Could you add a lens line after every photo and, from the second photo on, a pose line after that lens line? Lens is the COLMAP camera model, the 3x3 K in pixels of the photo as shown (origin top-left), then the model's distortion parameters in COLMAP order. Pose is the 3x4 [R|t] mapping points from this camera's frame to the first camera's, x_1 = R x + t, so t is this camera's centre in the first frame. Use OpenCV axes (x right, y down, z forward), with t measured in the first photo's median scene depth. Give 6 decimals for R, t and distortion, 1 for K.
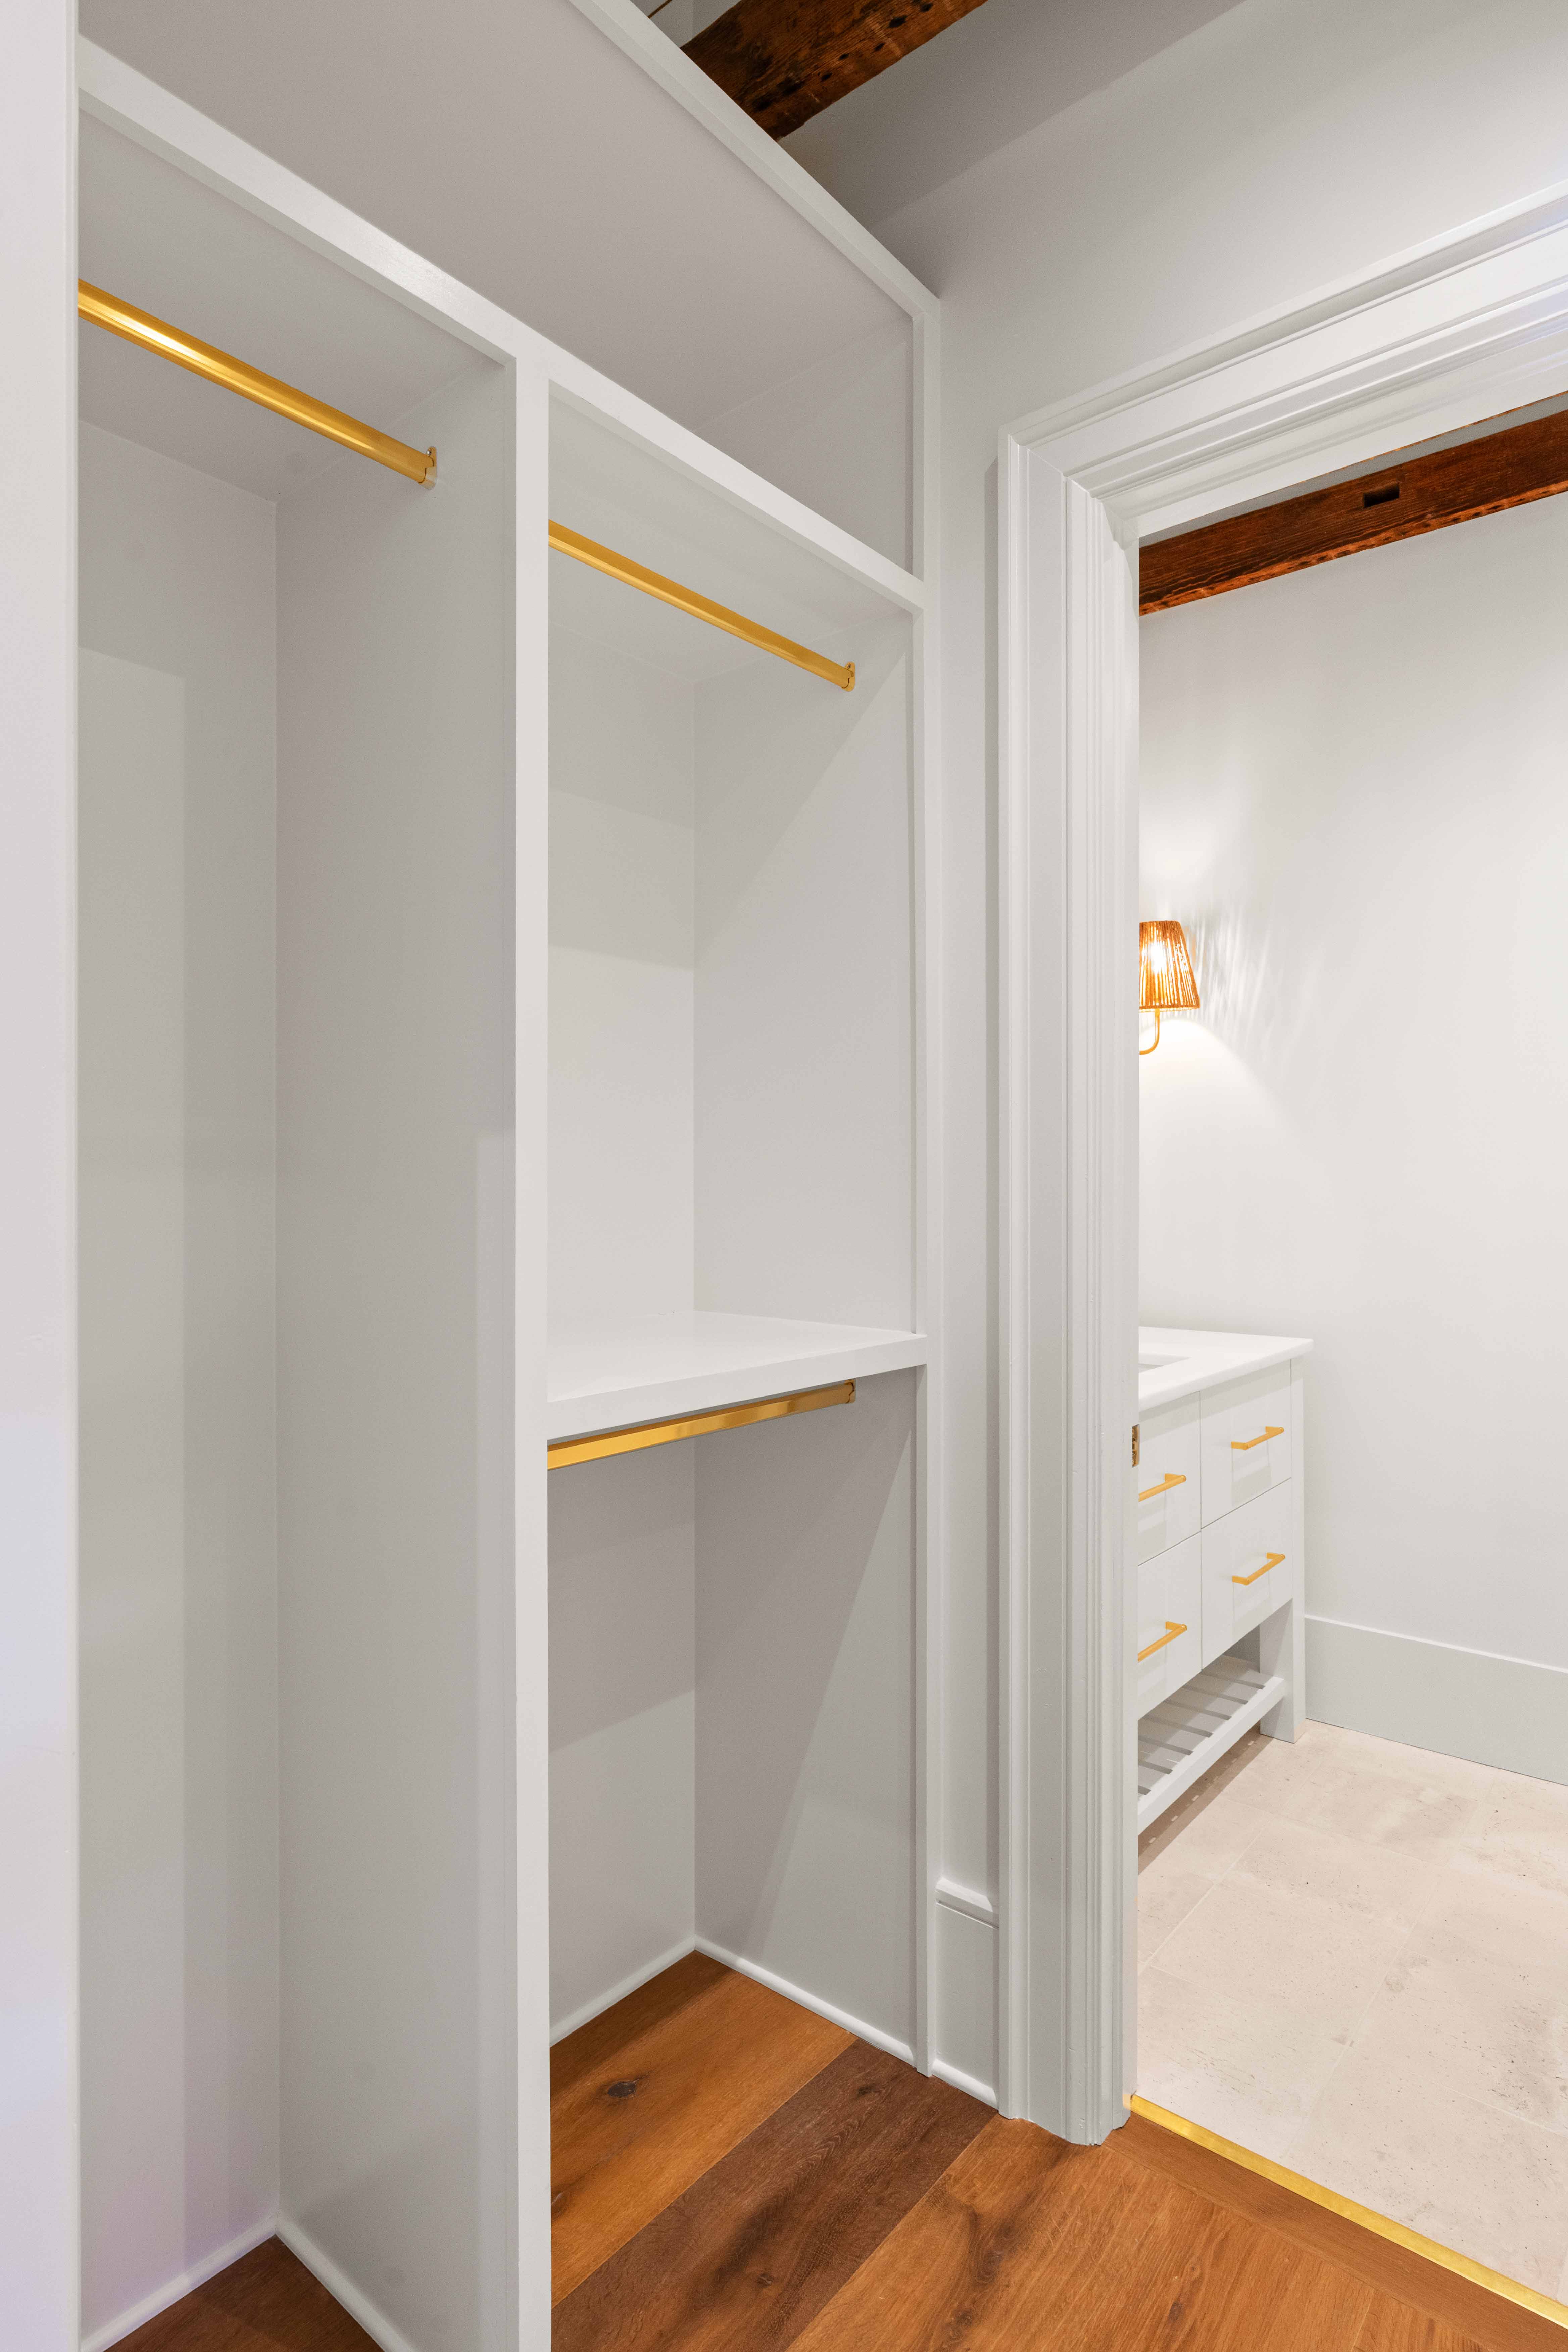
lens RADIAL K [[1264.8, 0, 783.0], [0, 1264.8, 1172.2], [0, 0, 1]] dist [0.003530, -0.001717]
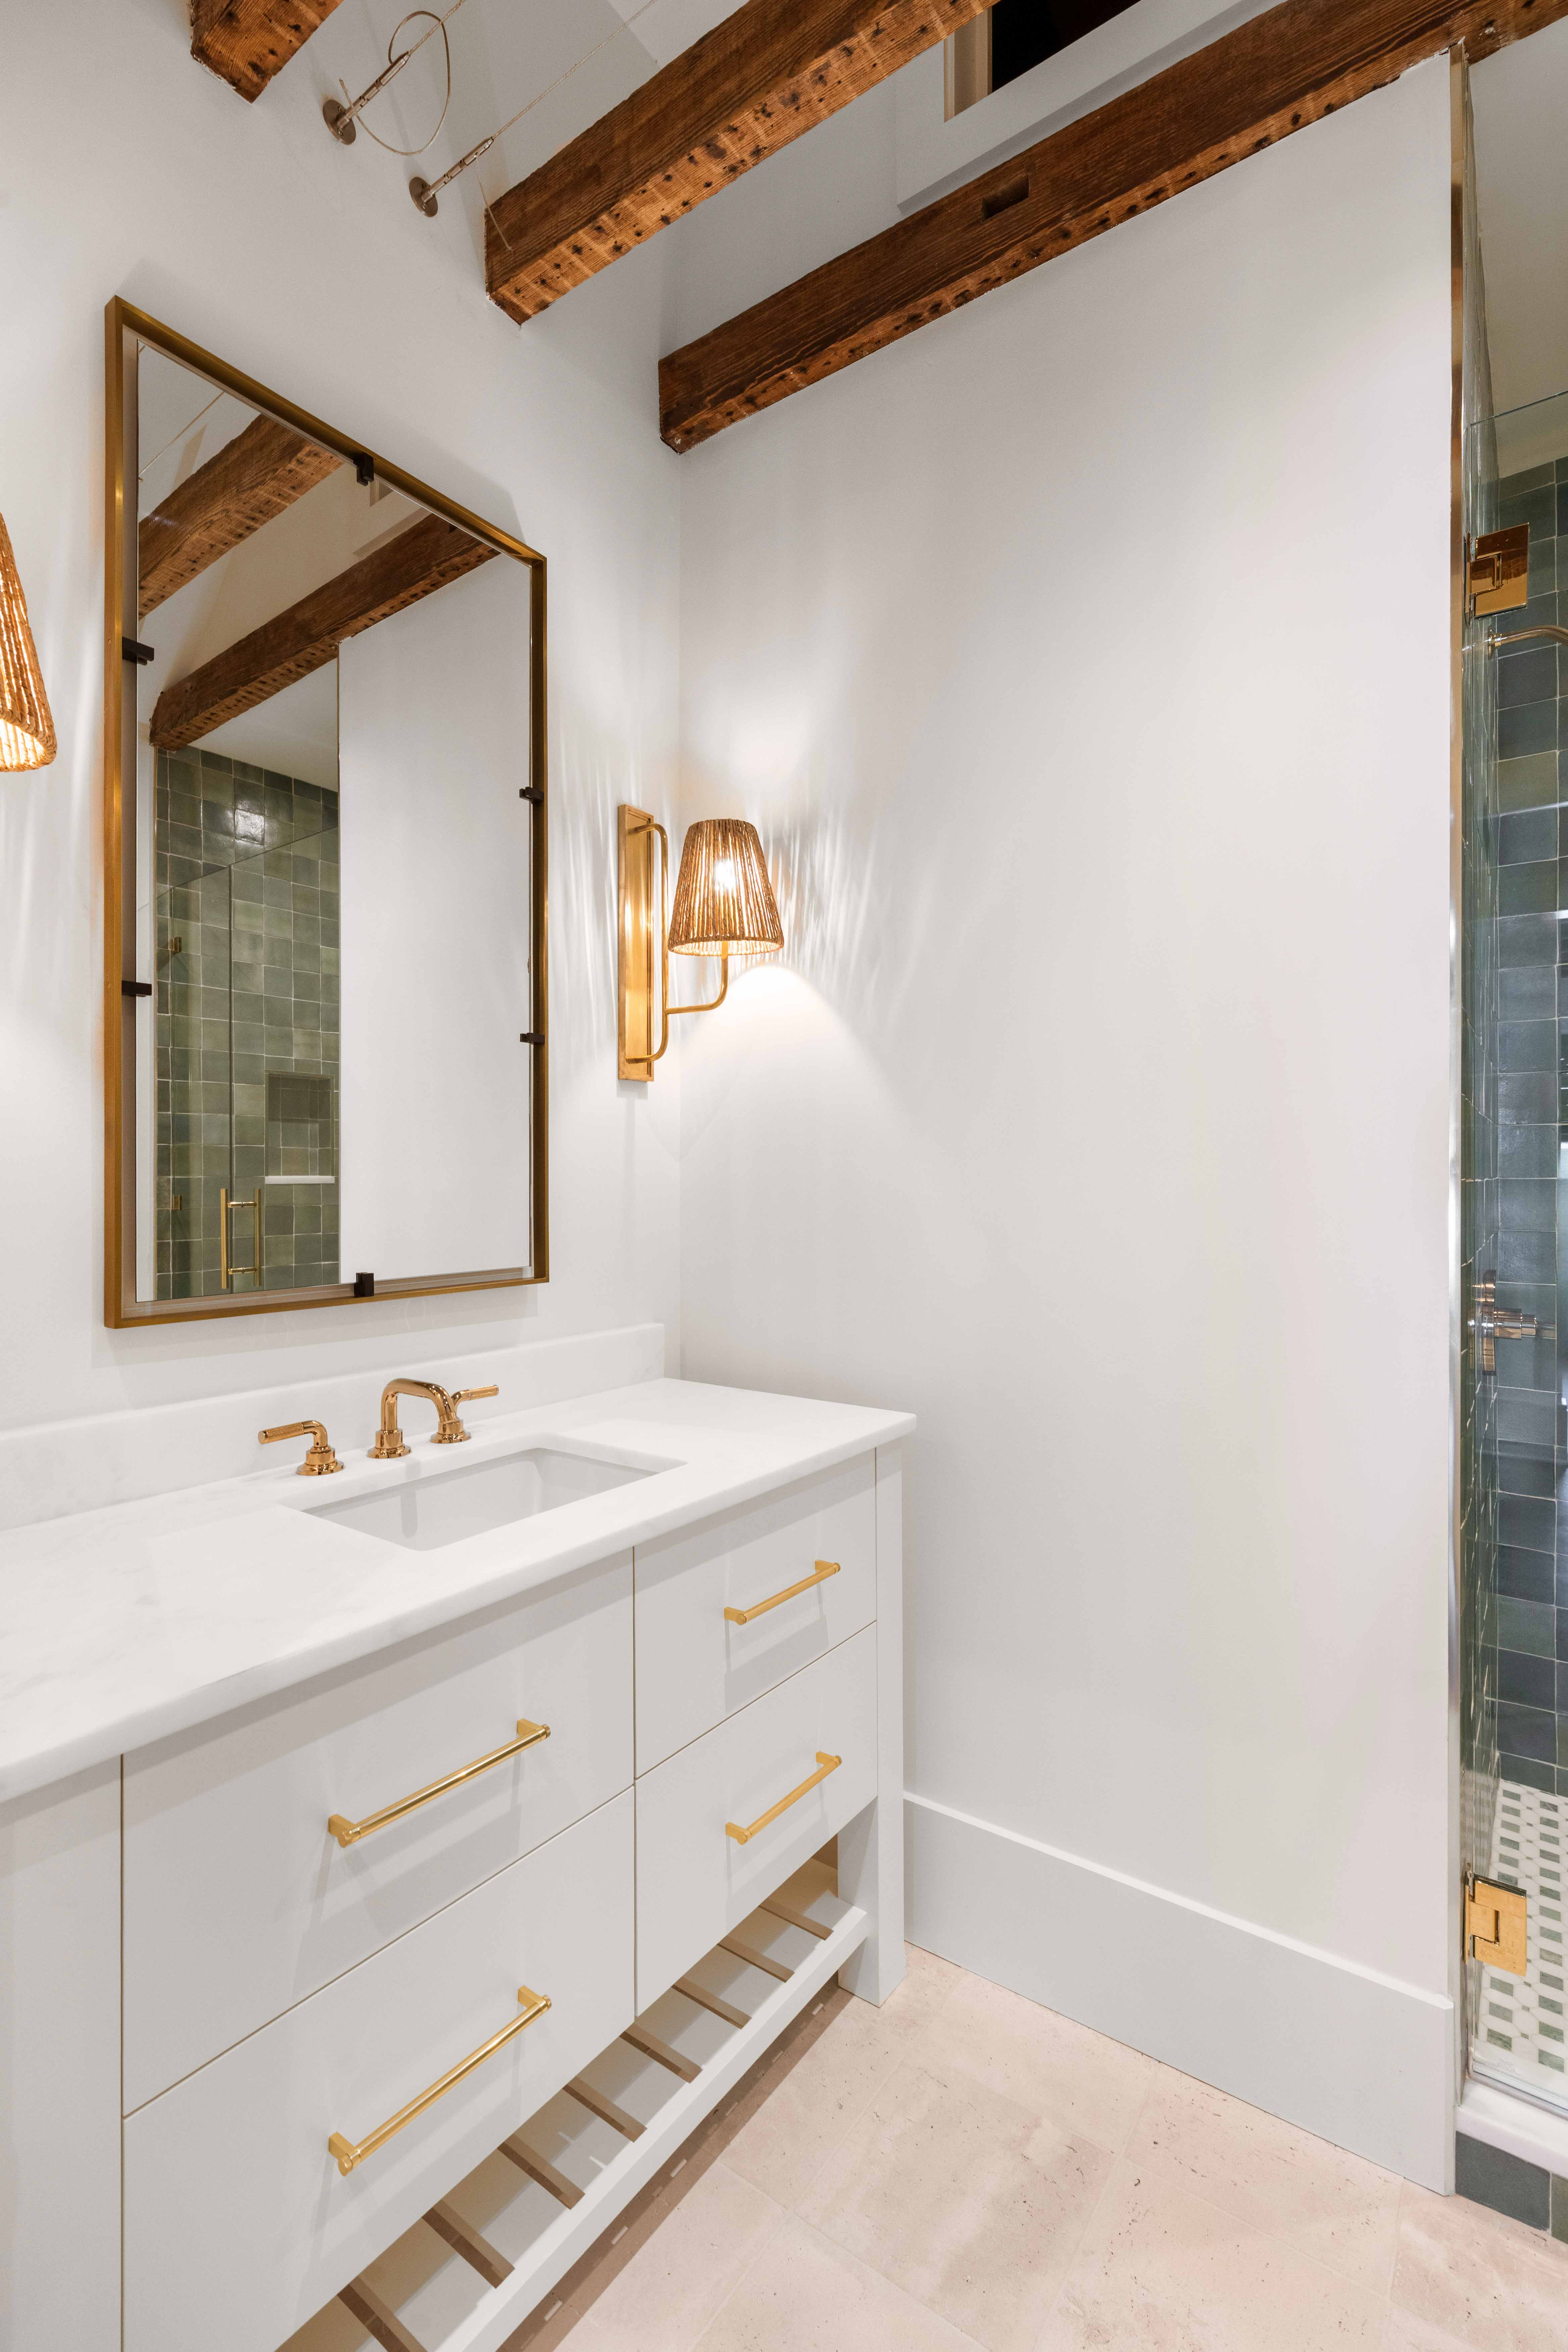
lens RADIAL K [[1077.8, 0, 781.1], [0, 1077.8, 1176.3], [0, 0, 1]] dist [-0.002285, 0.002560]
pose [[0.997638, -0.003809, 0.068586, 0.308305], [0.003532, 0.999985, 0.004149, -0.001267], [-0.068601, -0.003897, 0.997637, 0.418904]]
